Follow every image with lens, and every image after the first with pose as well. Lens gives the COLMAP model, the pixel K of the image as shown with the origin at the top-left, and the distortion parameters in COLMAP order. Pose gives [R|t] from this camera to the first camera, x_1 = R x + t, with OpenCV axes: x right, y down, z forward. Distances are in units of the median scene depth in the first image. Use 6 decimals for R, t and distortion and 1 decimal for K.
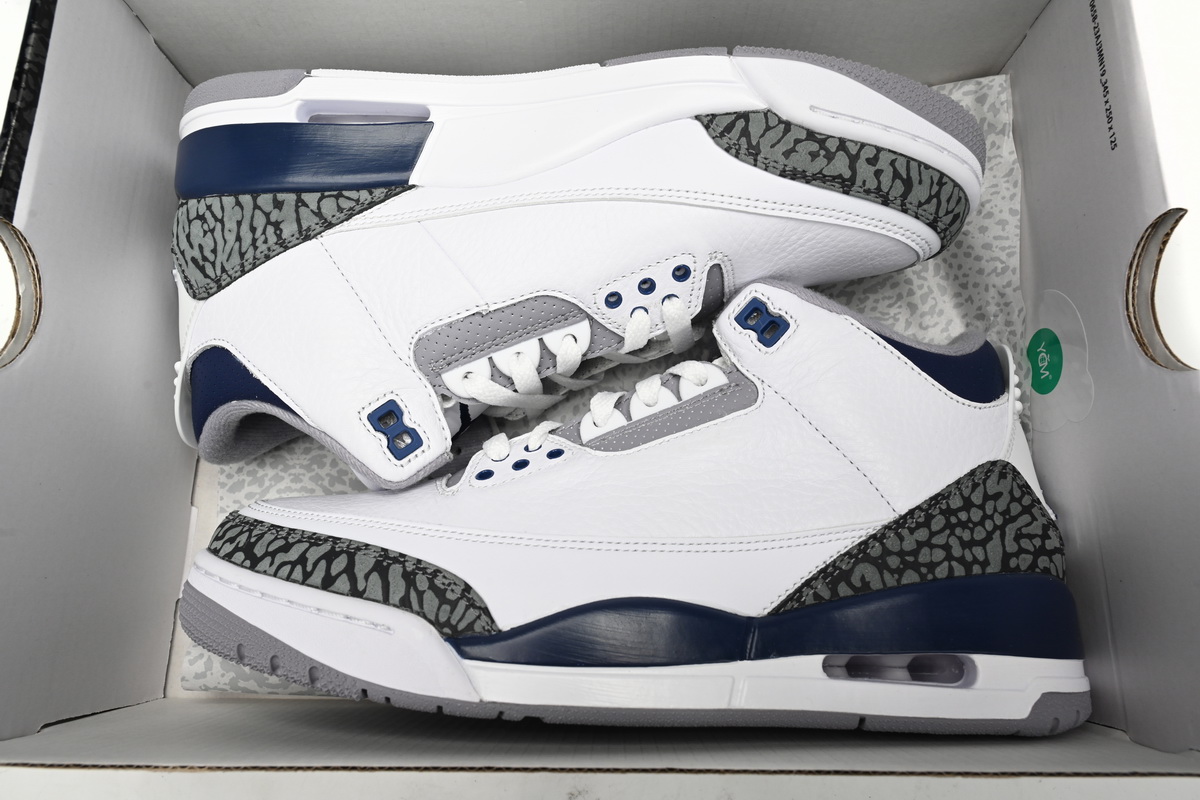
lens RADIAL K [[785.2, 0, 600.0], [0, 785.2, 400.0], [0, 0, 1]] dist [-0.002632, -0.000678]
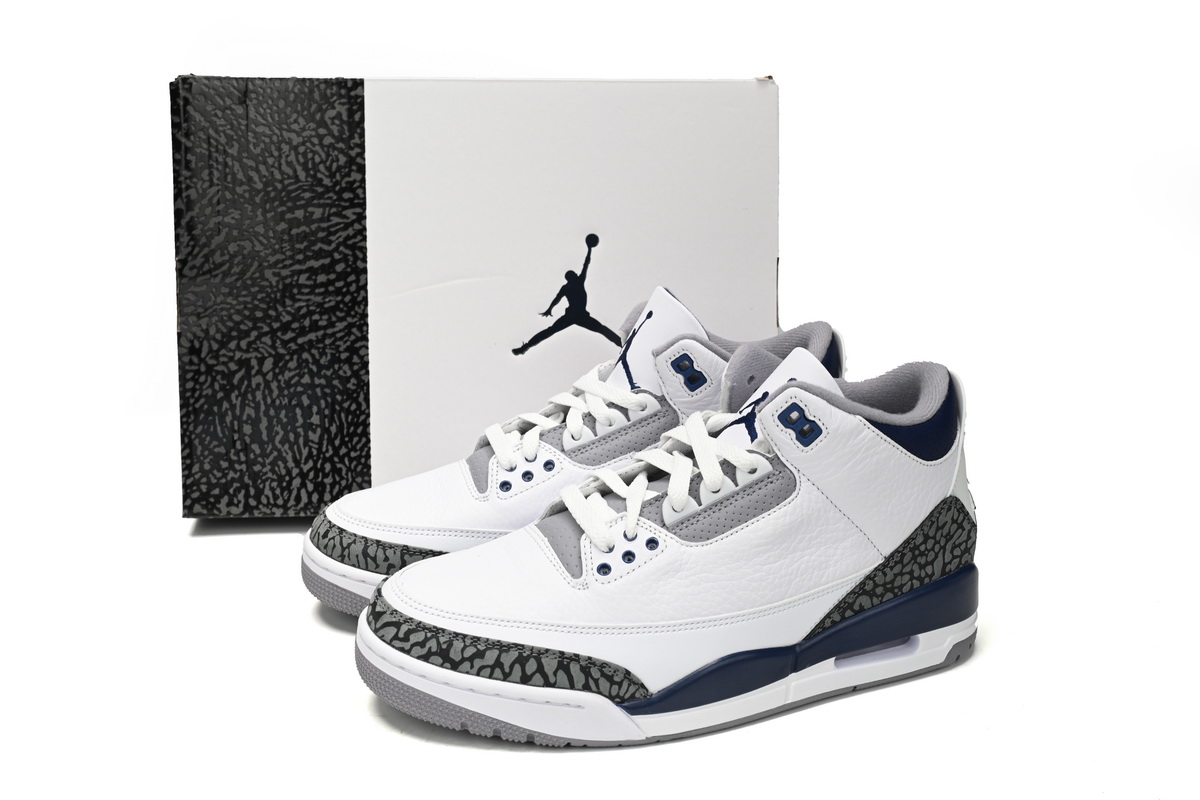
lens RADIAL K [[1260.9, 0, 600.0], [0, 1260.9, 400.0], [0, 0, 1]] dist [0.010257, -0.007078]
pose [[0.956141, -0.129608, 0.262669, -0.724564], [-0.020006, 0.865780, 0.500024, -1.305406], [-0.292221, -0.483349, 0.825215, -0.662659]]
